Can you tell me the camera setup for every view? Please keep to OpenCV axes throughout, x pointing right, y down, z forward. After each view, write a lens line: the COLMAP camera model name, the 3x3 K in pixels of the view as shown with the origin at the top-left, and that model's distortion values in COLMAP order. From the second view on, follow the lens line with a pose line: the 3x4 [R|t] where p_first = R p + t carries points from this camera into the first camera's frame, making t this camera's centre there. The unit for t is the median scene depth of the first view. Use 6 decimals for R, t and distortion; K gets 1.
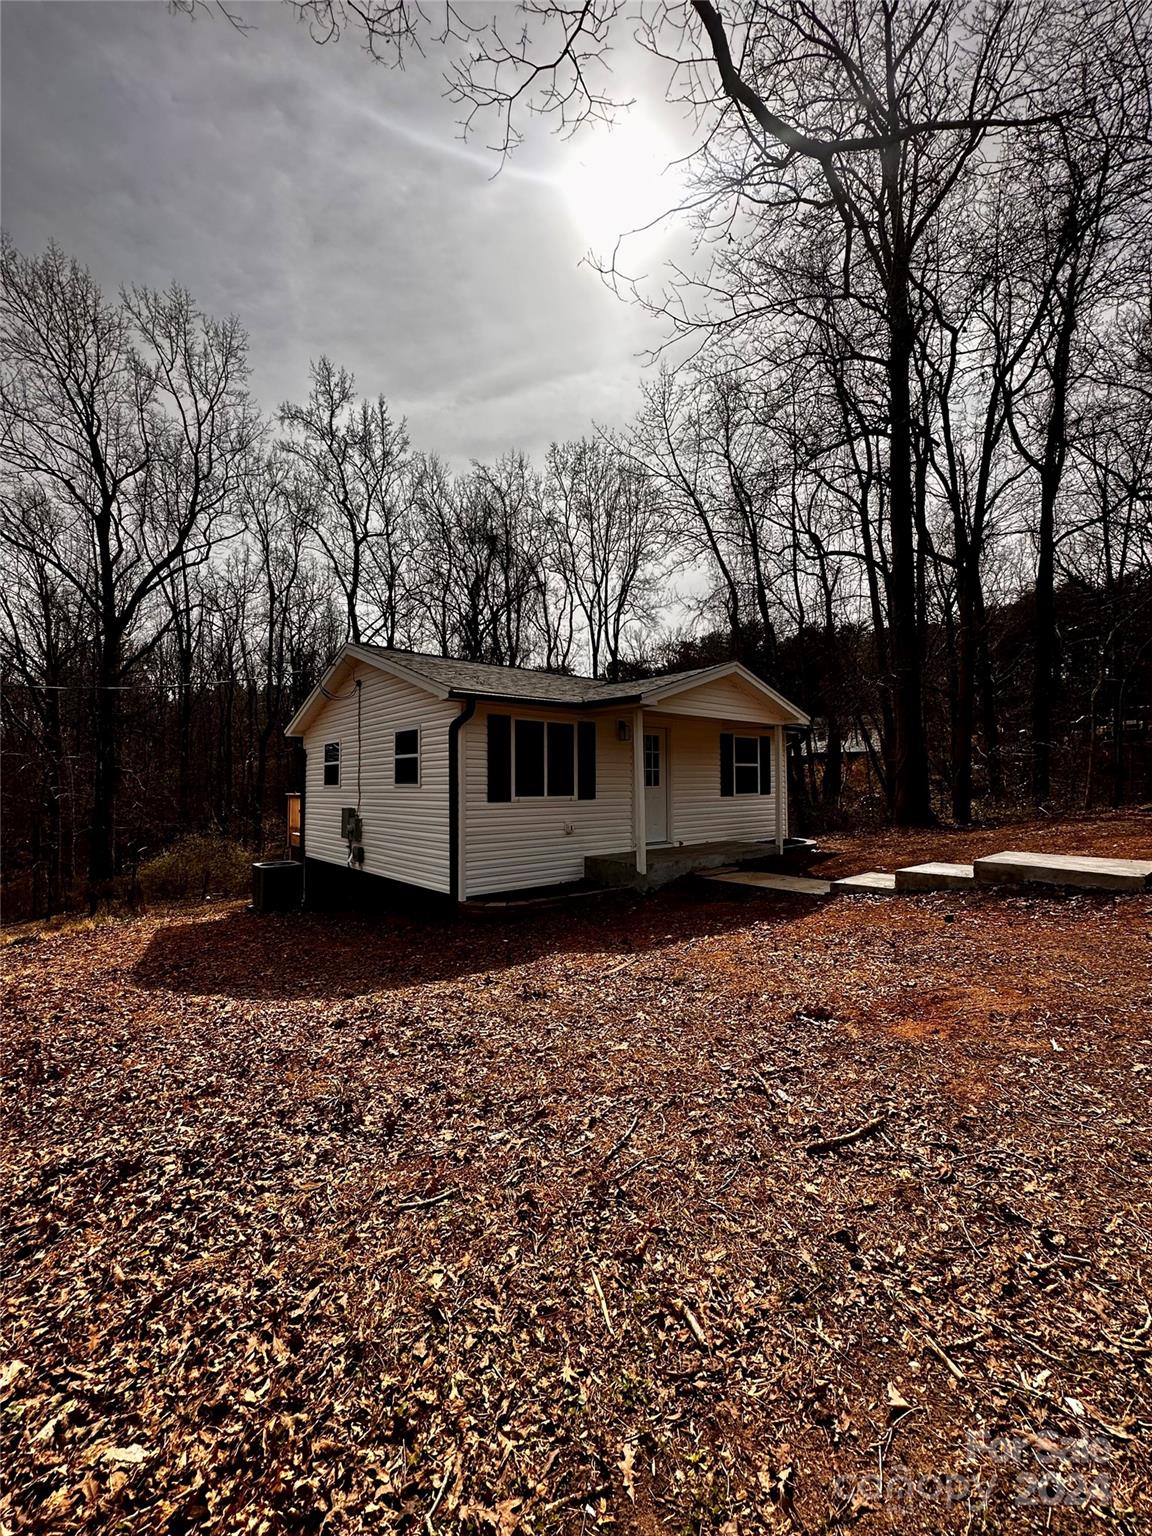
lens RADIAL K [[615.4, 0, 576.0], [0, 615.4, 768.0], [0, 0, 1]] dist [-0.002194, 0.000551]
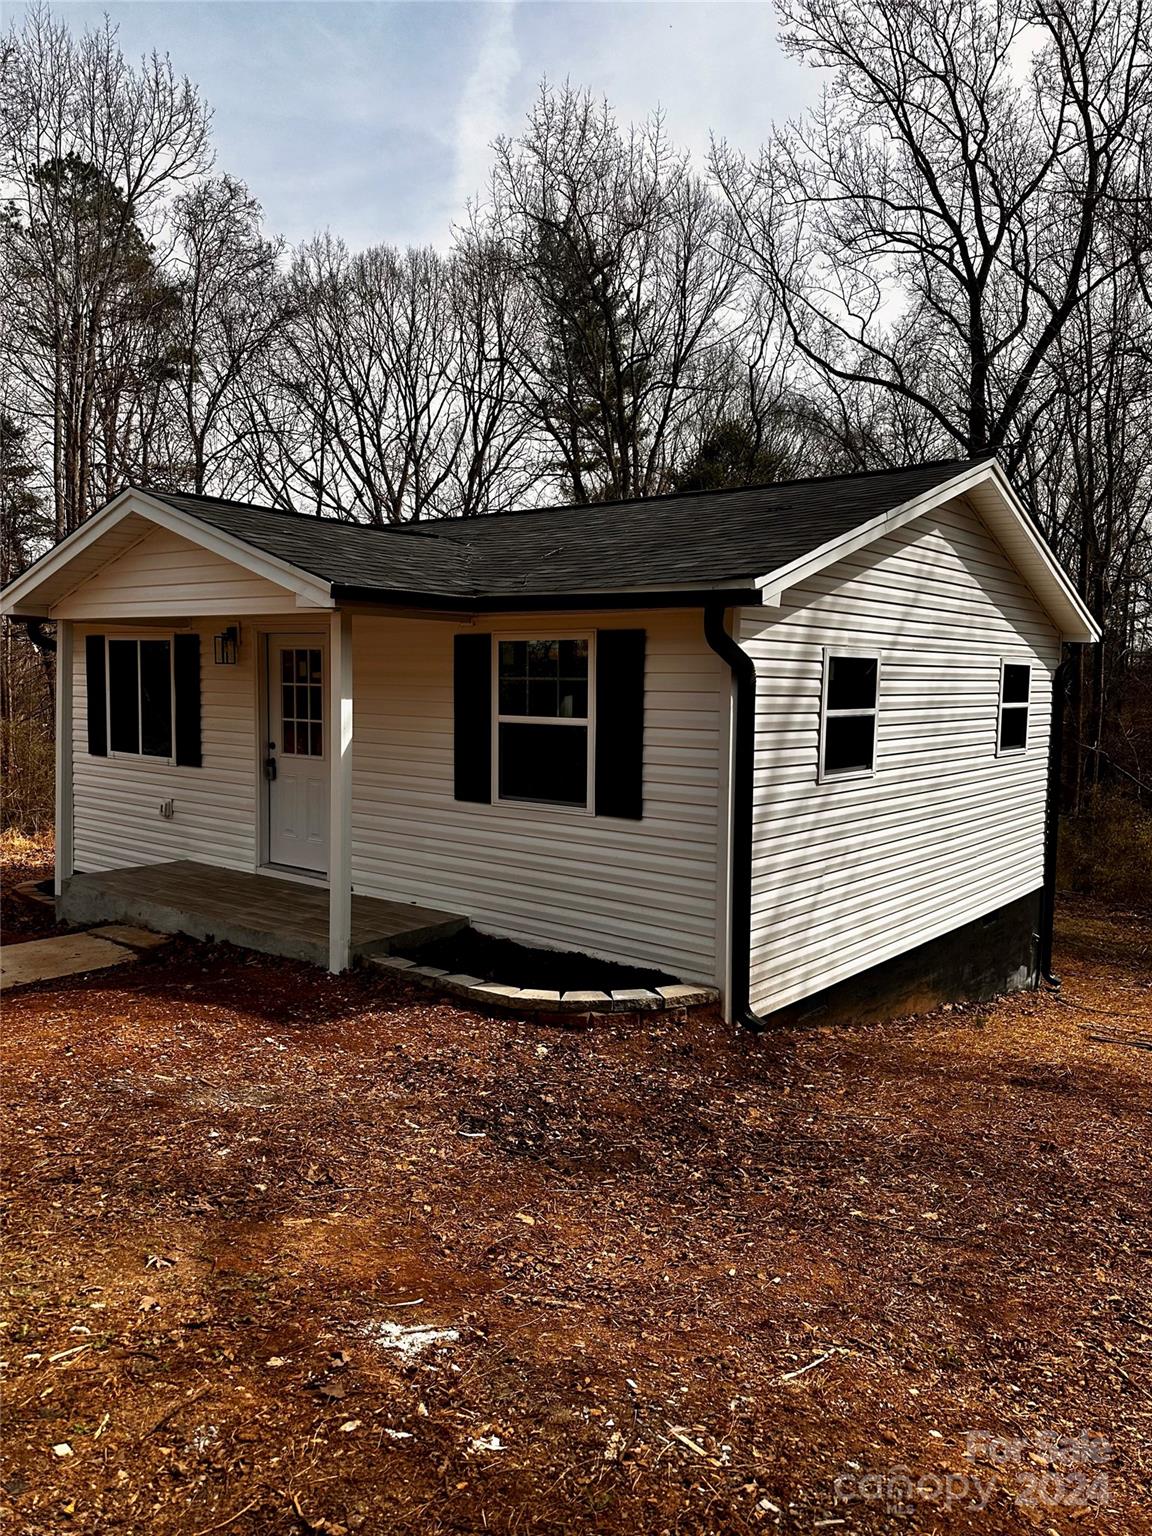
lens RADIAL K [[1086.0, 0, 576.0], [0, 1086.0, 768.0], [0, 0, 1]] dist [0.054530, -0.057625]
pose [[0.189505, 0.093627, -0.977406, 0.906194], [0.007390, 0.995279, 0.096772, -0.036783], [0.981852, -0.025562, 0.187919, 0.949294]]
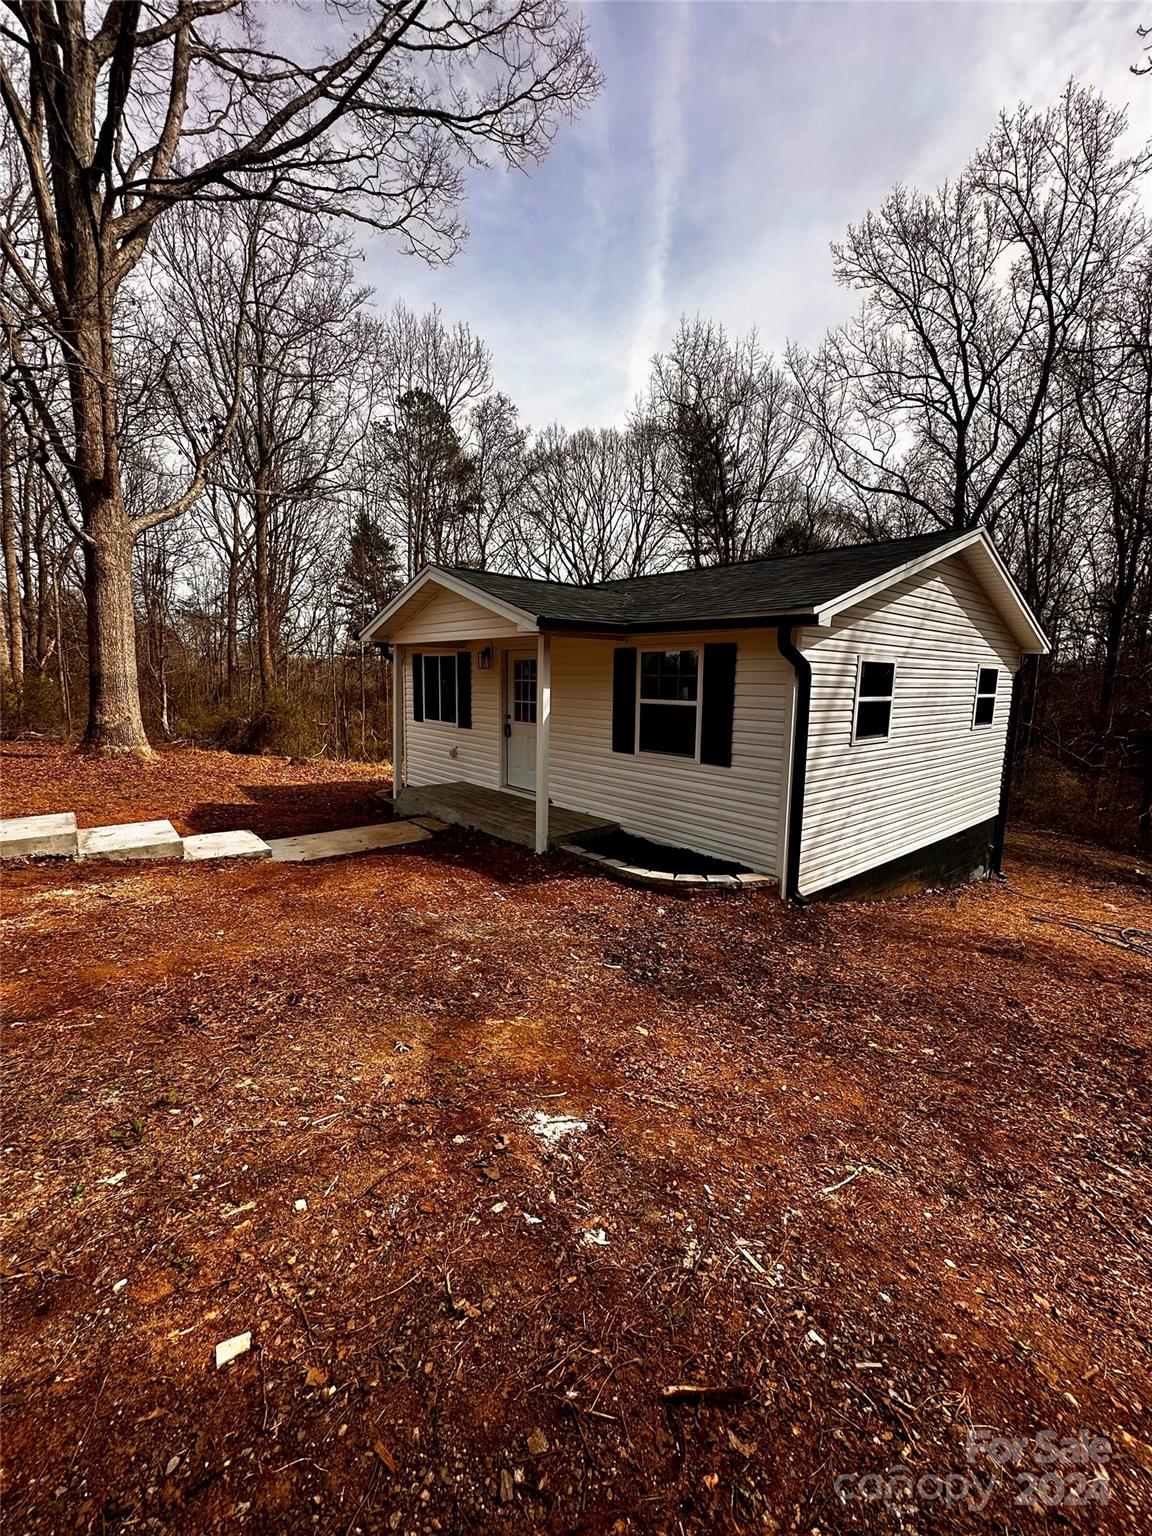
lens RADIAL K [[615.4, 0, 576.0], [0, 615.4, 768.0], [0, 0, 1]] dist [-0.002194, 0.000551]
pose [[0.002854, 0.154584, -0.987976, 0.851968], [0.009992, 0.987926, 0.154605, -0.032325], [0.999946, -0.010313, 0.001275, 0.963623]]
